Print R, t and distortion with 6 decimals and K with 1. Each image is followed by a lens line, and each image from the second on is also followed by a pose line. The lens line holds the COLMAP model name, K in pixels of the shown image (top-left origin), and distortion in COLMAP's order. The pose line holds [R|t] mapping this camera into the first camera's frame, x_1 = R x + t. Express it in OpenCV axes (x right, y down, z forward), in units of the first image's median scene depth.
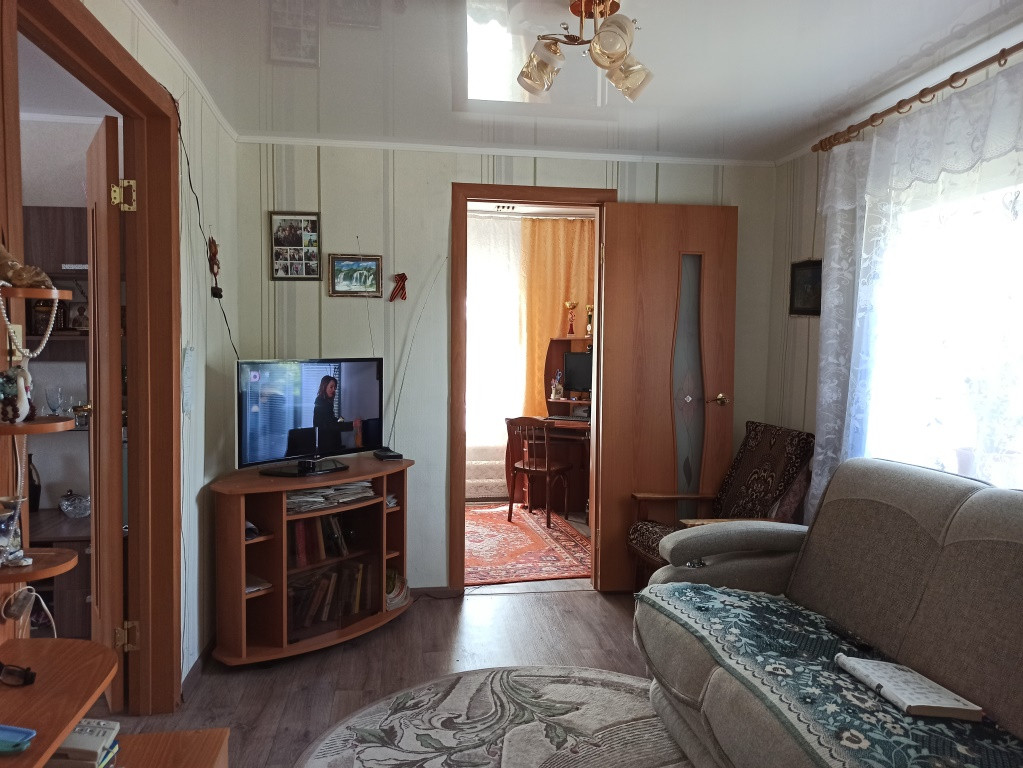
lens RADIAL K [[745.3, 0, 508.0], [0, 745.3, 384.2], [0, 0, 1]] dist [0.005763, 0.001172]
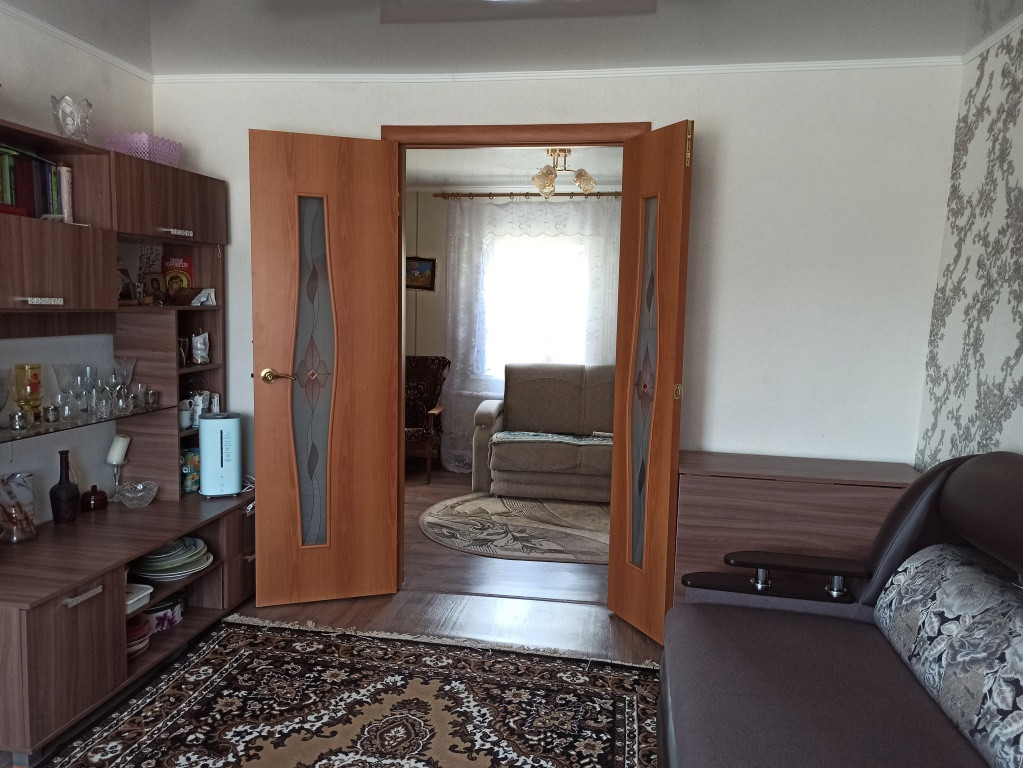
lens RADIAL K [[766.1, 0, 511.7], [0, 766.1, 382.0], [0, 0, 1]] dist [0.012558, 0.004379]
pose [[0.301109, -0.110230, 0.947197, -1.661803], [0.033802, 0.993906, 0.104920, -0.078850], [-0.952991, 0.000425, 0.303000, 0.356607]]
